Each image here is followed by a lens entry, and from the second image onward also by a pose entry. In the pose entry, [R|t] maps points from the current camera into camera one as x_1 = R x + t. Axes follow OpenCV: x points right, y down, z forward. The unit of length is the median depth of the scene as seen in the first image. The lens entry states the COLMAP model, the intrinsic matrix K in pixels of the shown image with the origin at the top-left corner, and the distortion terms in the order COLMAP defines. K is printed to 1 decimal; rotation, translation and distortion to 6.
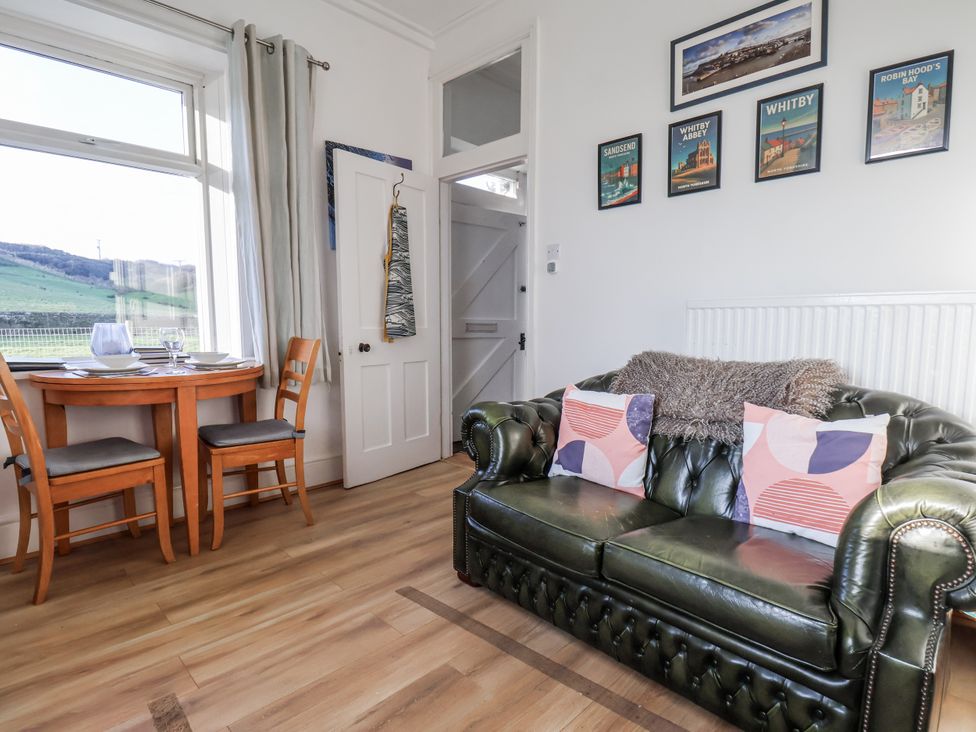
lens RADIAL K [[514.0, 0, 491.2], [0, 514.0, 372.1], [0, 0, 1]] dist [-0.002430, -0.010142]
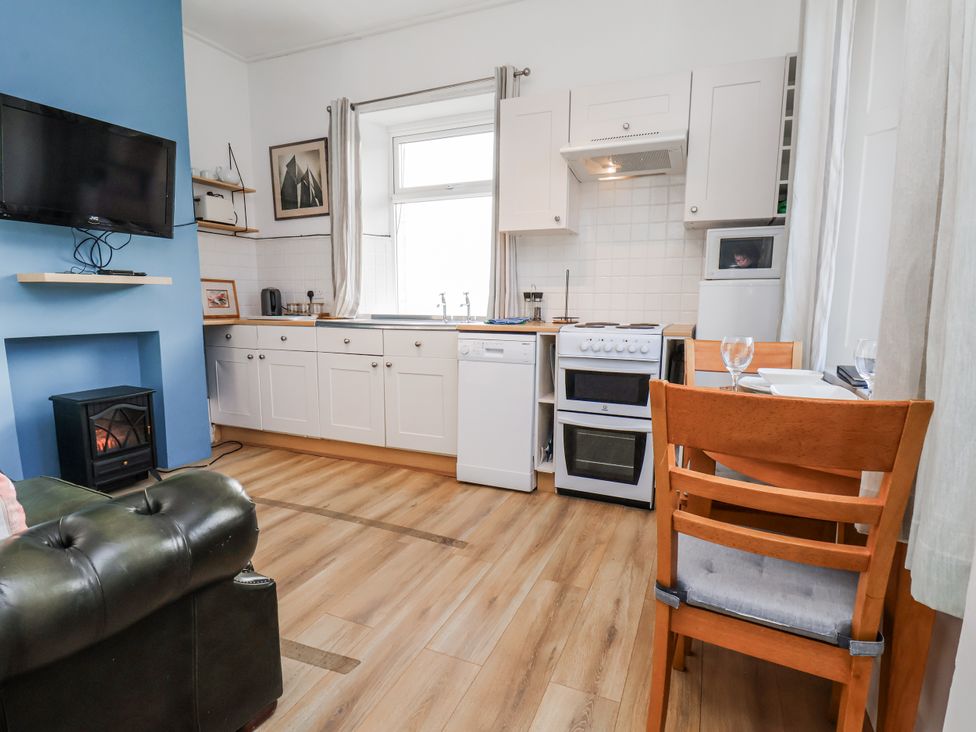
lens RADIAL K [[514.0, 0, 486.4], [0, 514.0, 368.5], [0, 0, 1]] dist [-0.002430, -0.010142]
pose [[-0.935679, 0.036747, -0.350934, -0.087344], [-0.043884, 0.974721, 0.219071, -0.153929], [0.350113, 0.220381, -0.910414, 1.351922]]
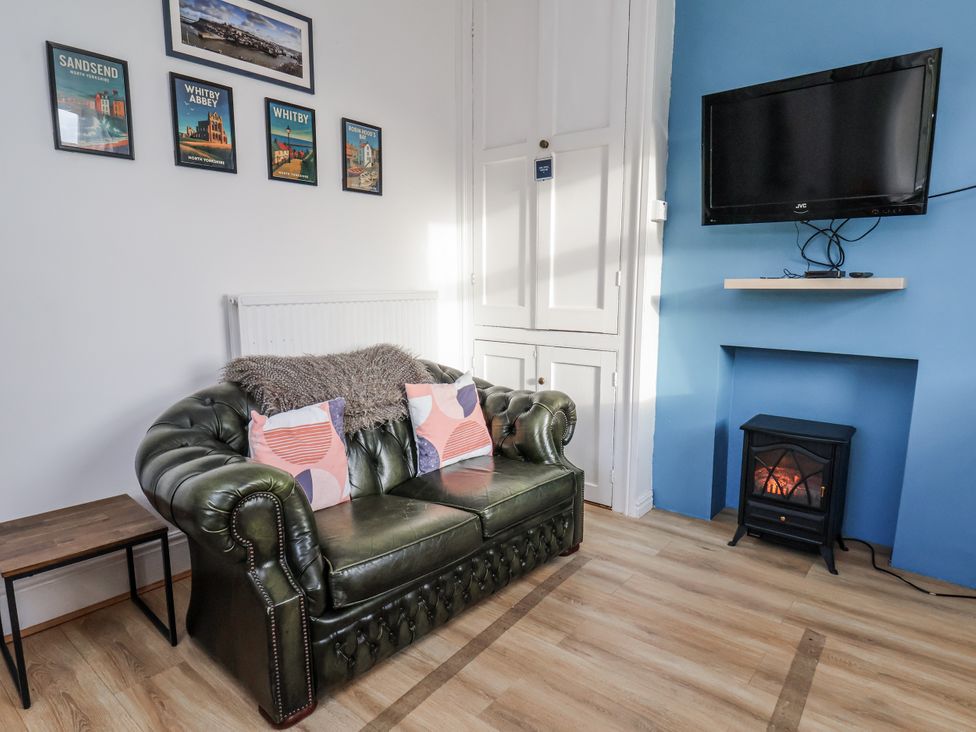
lens RADIAL K [[574.8, 0, 490.4], [0, 574.8, 371.1], [0, 0, 1]] dist [-0.002249, -0.004095]
pose [[-0.089886, -0.156031, 0.983654, -0.629907], [0.095138, 0.981790, 0.164429, -0.127769], [-0.991398, 0.108363, -0.073404, 0.620933]]
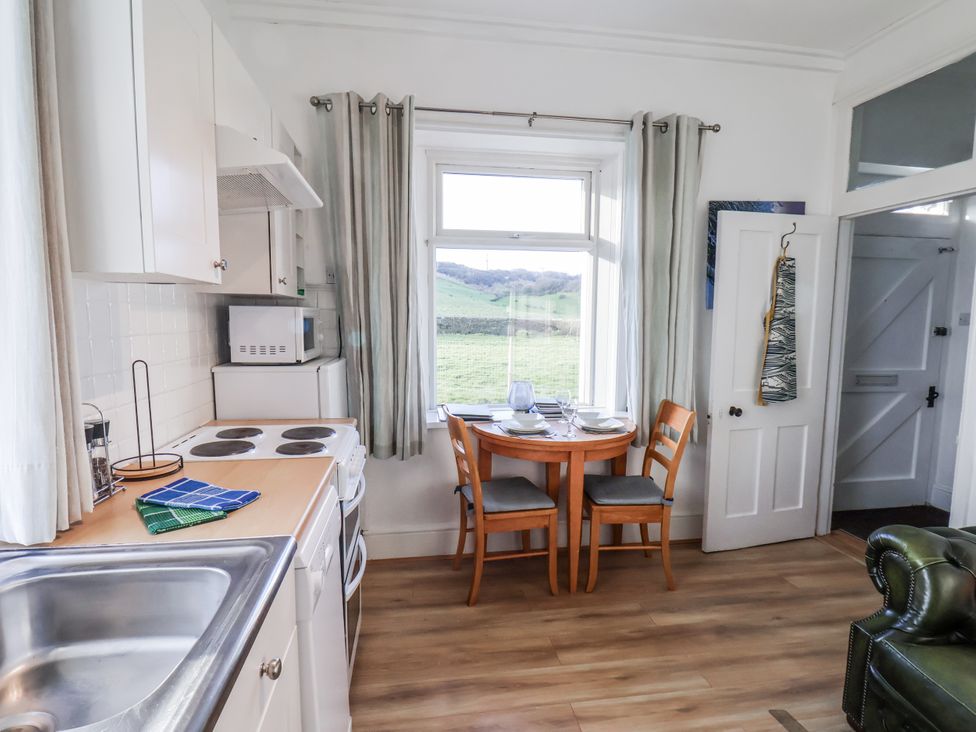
lens RADIAL K [[514.0, 0, 485.9], [0, 514.0, 370.6], [0, 0, 1]] dist [-0.002430, -0.010142]
pose [[0.798917, 0.065876, -0.597822, -0.066900], [-0.065381, 0.997605, 0.022556, -0.148100], [0.597877, 0.021066, 0.801311, -0.059083]]
